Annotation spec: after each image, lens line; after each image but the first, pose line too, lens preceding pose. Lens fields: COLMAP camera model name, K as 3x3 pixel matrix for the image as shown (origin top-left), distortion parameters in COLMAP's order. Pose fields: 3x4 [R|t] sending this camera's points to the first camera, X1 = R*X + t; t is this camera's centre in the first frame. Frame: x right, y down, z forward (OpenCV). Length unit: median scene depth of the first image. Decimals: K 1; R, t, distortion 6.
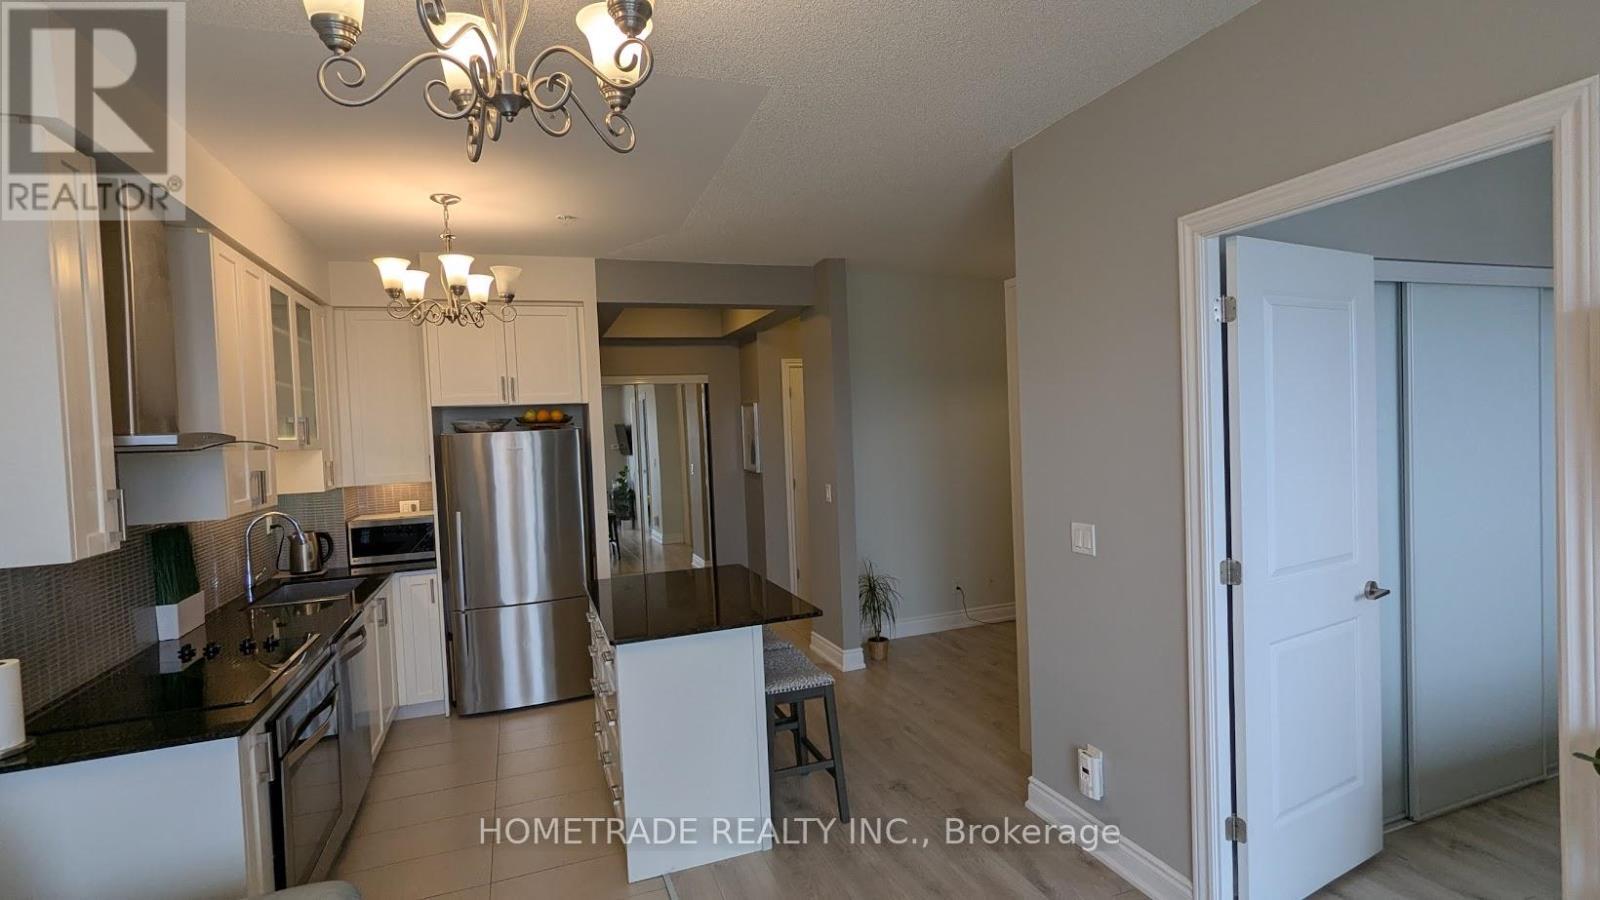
lens RADIAL K [[752.7, 0, 796.9], [0, 752.7, 450.2], [0, 0, 1]] dist [0.001291, 0.001759]
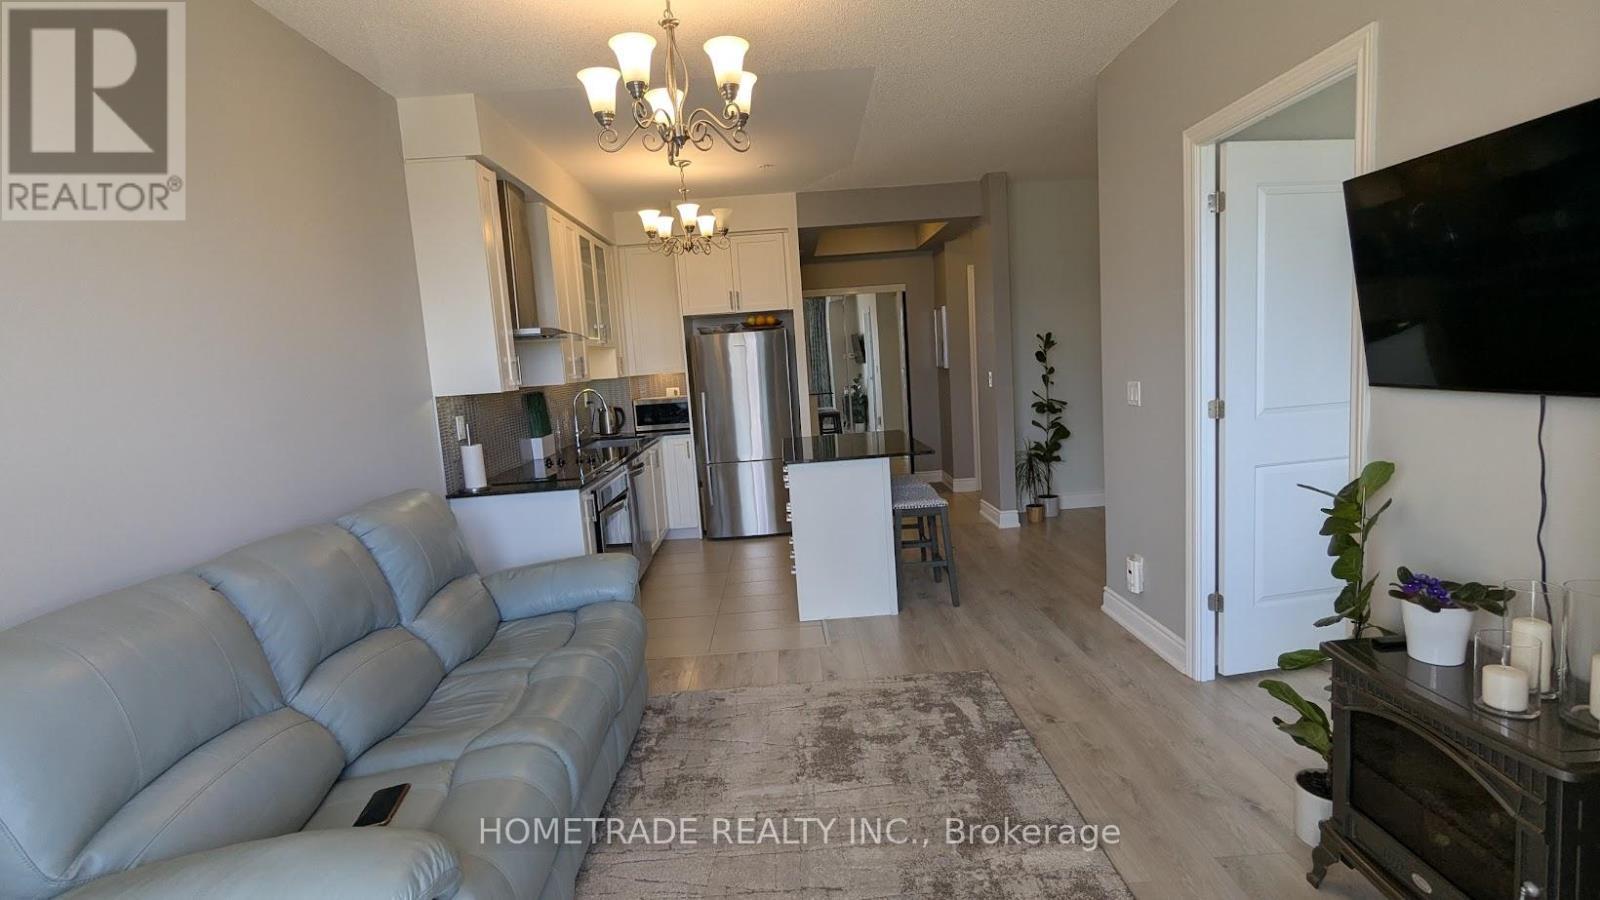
lens RADIAL K [[752.7, 0, 799.7], [0, 752.7, 454.1], [0, 0, 1]] dist [0.001291, 0.001759]
pose [[0.945749, 0.021195, -0.324207, 0.197763], [0.016039, 0.993607, 0.111746, 0.051369], [0.324503, -0.110883, 0.939363, -0.294107]]
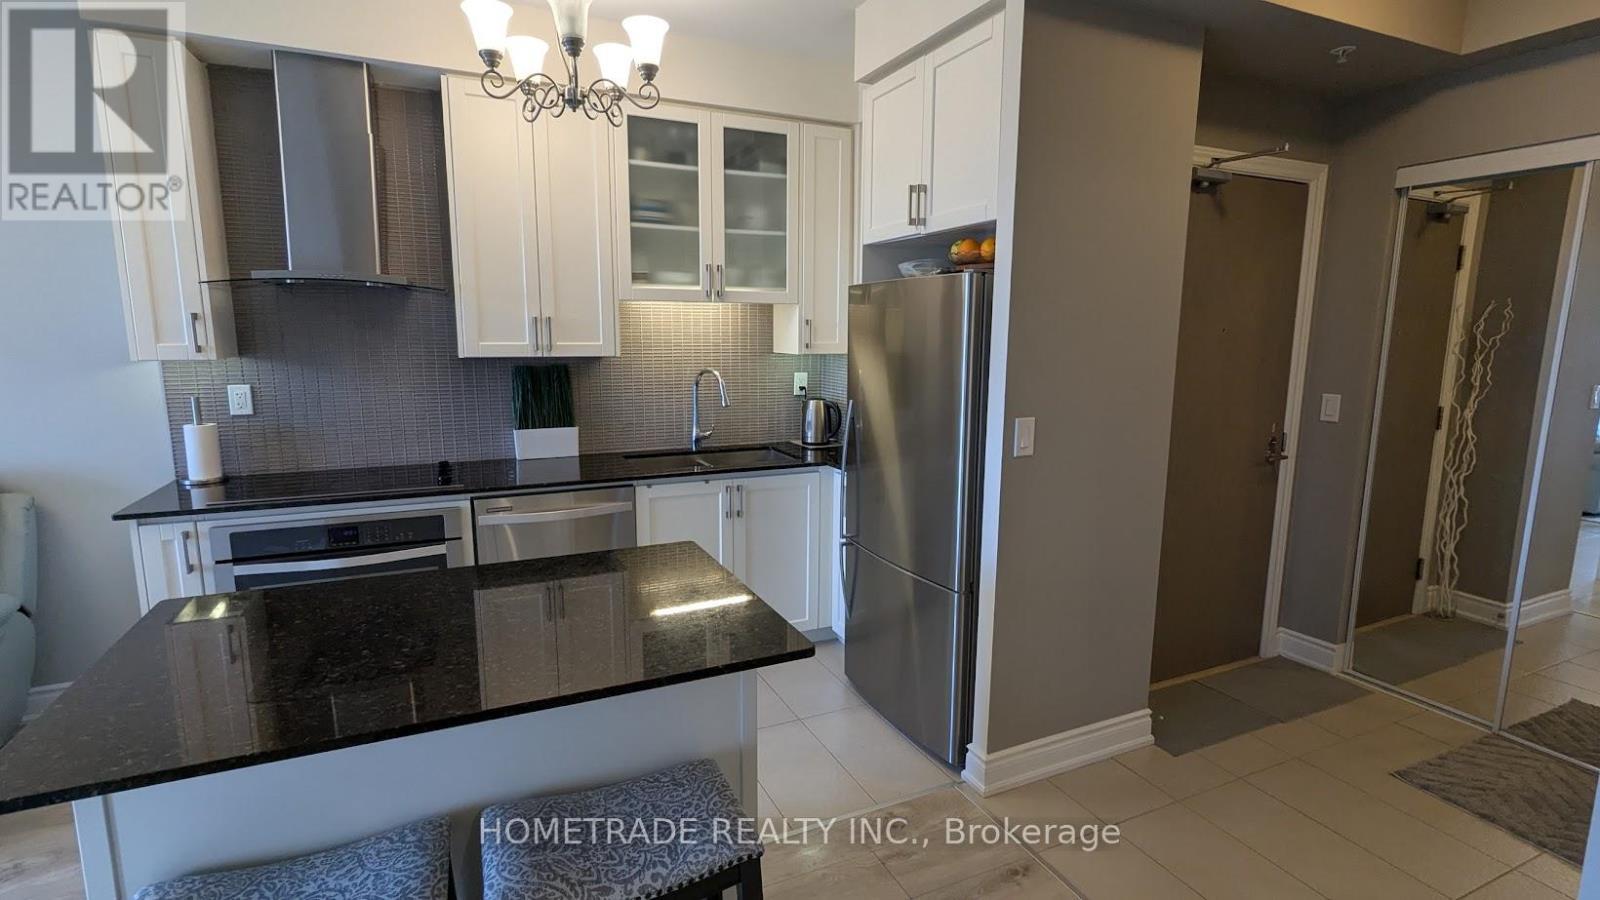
lens RADIAL K [[752.7, 0, 788.2], [0, 752.7, 452.4], [0, 0, 1]] dist [0.001291, 0.001759]
pose [[0.083121, 0.205132, -0.975198, 0.271817], [-0.040401, 0.978474, 0.202377, -0.010326], [0.995720, 0.022577, 0.089619, 1.043806]]
